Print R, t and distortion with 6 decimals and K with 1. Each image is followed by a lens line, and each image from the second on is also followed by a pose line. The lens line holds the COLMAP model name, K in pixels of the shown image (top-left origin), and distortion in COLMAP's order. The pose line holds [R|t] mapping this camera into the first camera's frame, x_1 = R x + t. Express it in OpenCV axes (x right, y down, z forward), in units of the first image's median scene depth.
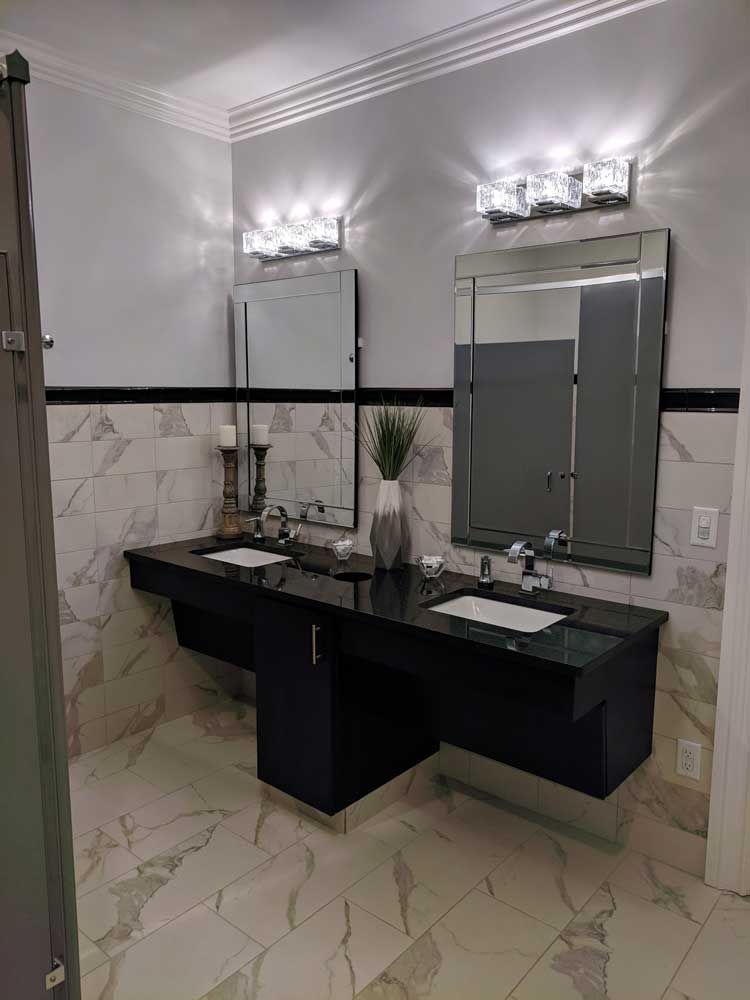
lens RADIAL K [[746.7, 0, 381.7], [0, 746.7, 507.4], [0, 0, 1]] dist [-0.020064, 0.023042]
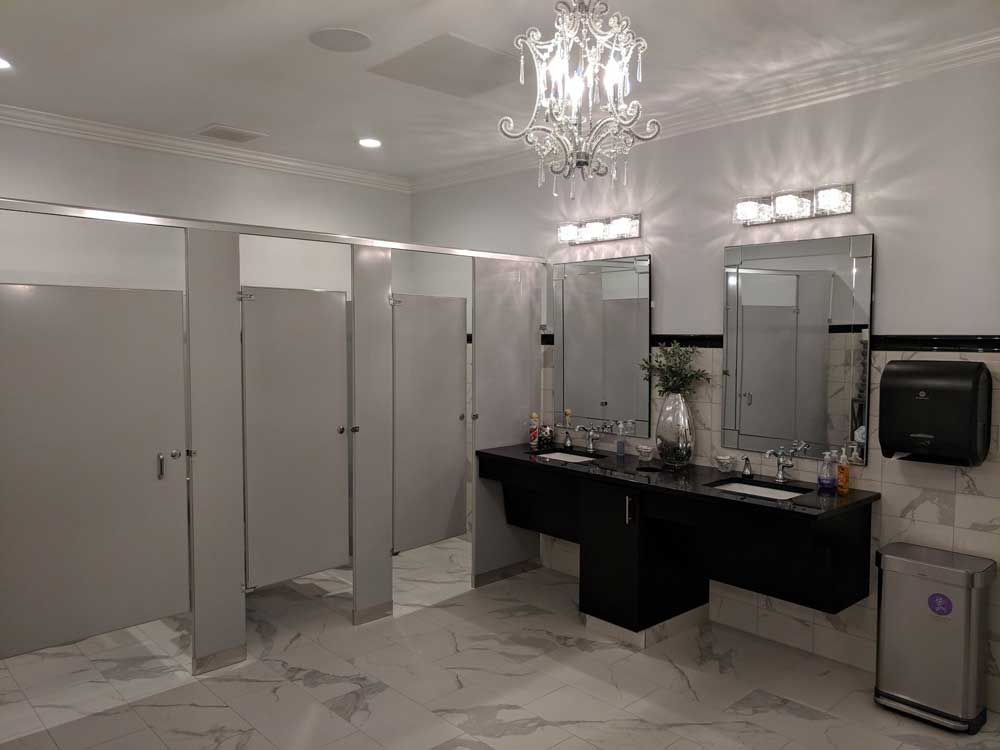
lens RADIAL K [[746.7, 0, 499.9], [0, 746.7, 376.9], [0, 0, 1]] dist [-0.020064, 0.023042]
pose [[0.988501, 0.004873, -0.151134, -0.106897], [-0.020100, 0.994845, -0.099390, 0.068177], [0.149871, 0.101285, 0.983504, -0.453749]]
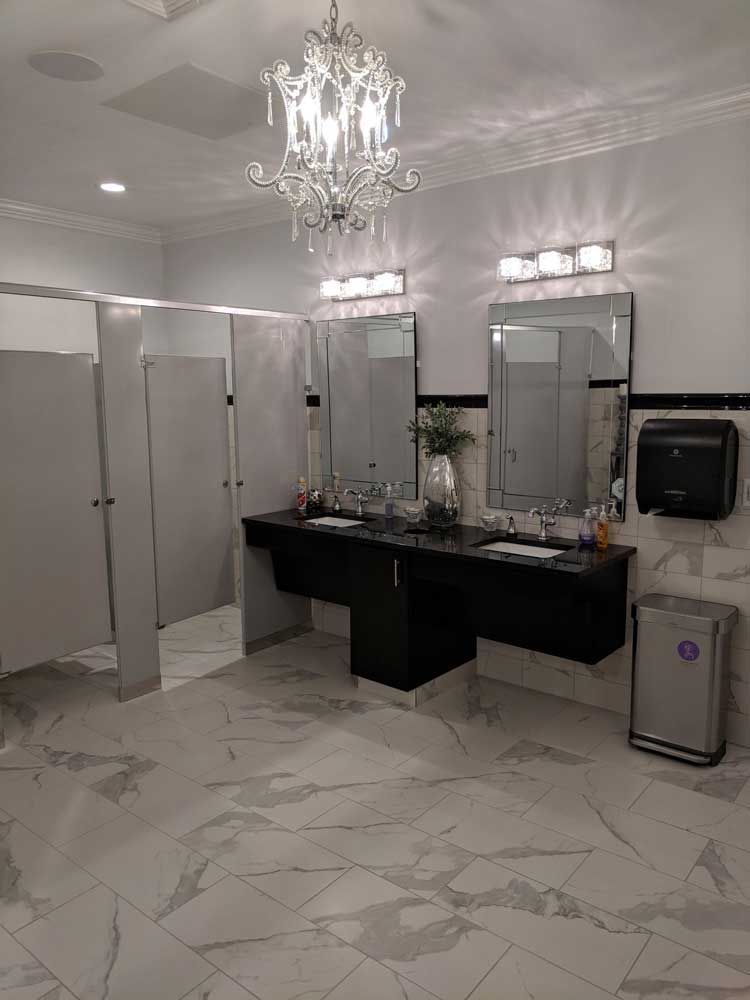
lens RADIAL K [[746.7, 0, 373.0], [0, 746.7, 503.6], [0, 0, 1]] dist [-0.020064, 0.023042]
pose [[0.999759, -0.014895, -0.016150, -0.099961], [0.014800, 0.999872, -0.006012, 0.050528], [0.016237, 0.005771, 0.999852, -0.417560]]
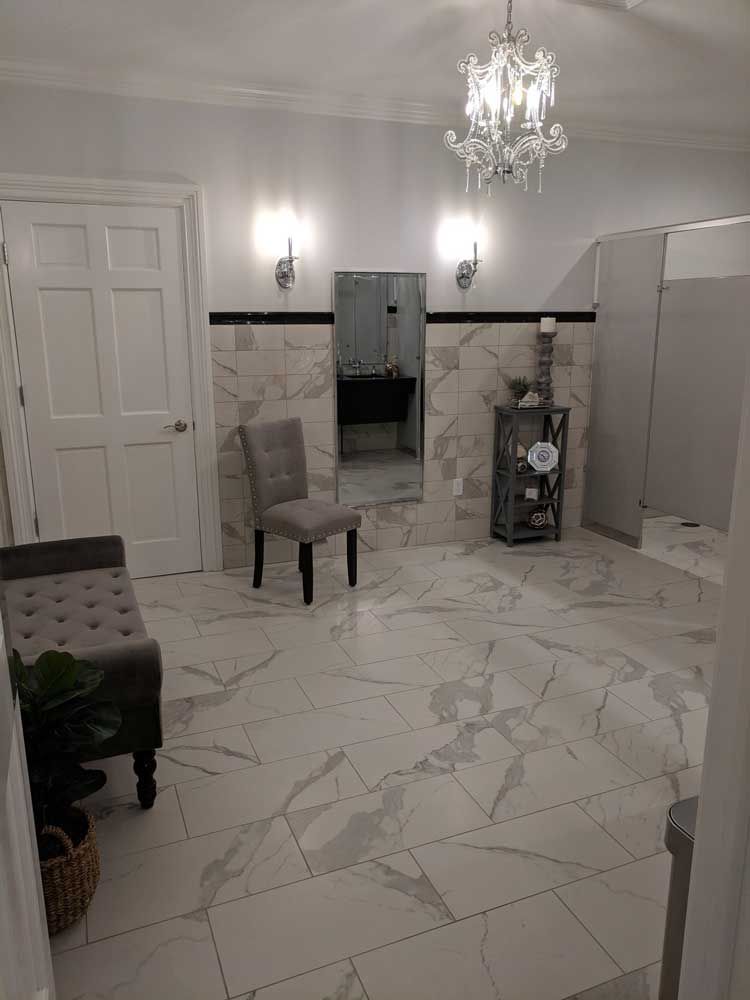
lens RADIAL K [[746.7, 0, 369.9], [0, 746.7, 497.4], [0, 0, 1]] dist [-0.020064, 0.023042]
pose [[-0.482268, 0.209189, -0.850681, 0.891047], [-0.134717, 0.941809, 0.307972, -0.109501], [0.865603, 0.263126, -0.426023, 0.694514]]
